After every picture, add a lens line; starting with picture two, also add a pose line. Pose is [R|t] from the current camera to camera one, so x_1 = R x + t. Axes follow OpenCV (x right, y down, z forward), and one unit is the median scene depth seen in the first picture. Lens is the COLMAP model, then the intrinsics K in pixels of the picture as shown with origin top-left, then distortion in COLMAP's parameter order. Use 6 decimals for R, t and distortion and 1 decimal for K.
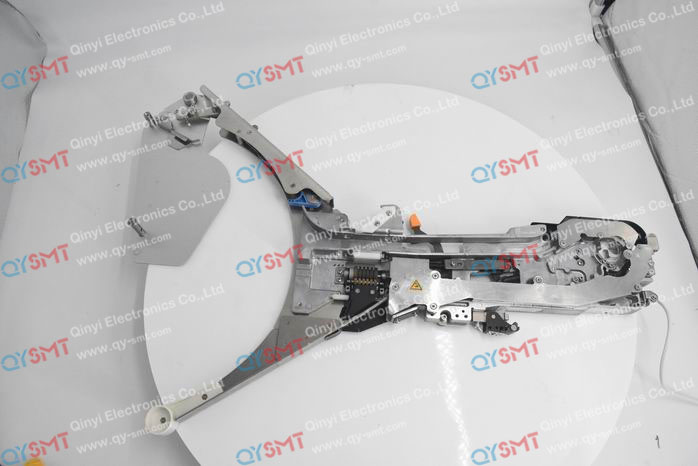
lens RADIAL K [[525.2, 0, 356.6], [0, 525.2, 262.9], [0, 0, 1]] dist [-0.020805, 0.012320]
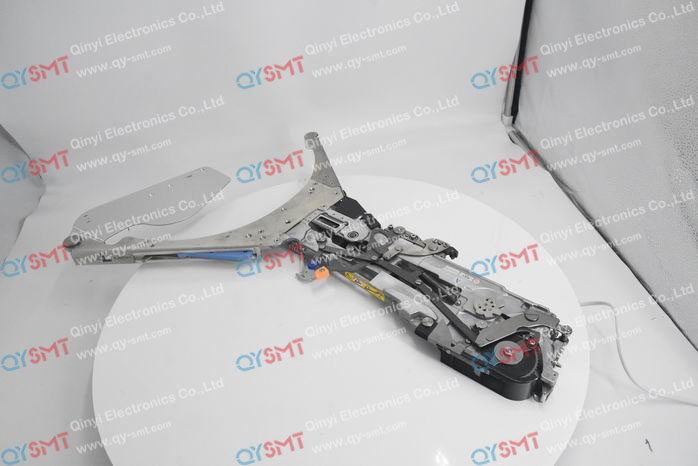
lens RADIAL K [[525.2, 0, 356.0], [0, 525.2, 233.4], [0, 0, 1]] dist [-0.020805, 0.012320]
pose [[1.000000, 0.000268, -0.000909, -0.000082], [-0.000274, 0.999976, -0.006857, -0.230385], [0.000907, 0.006857, 0.999976, -0.000913]]
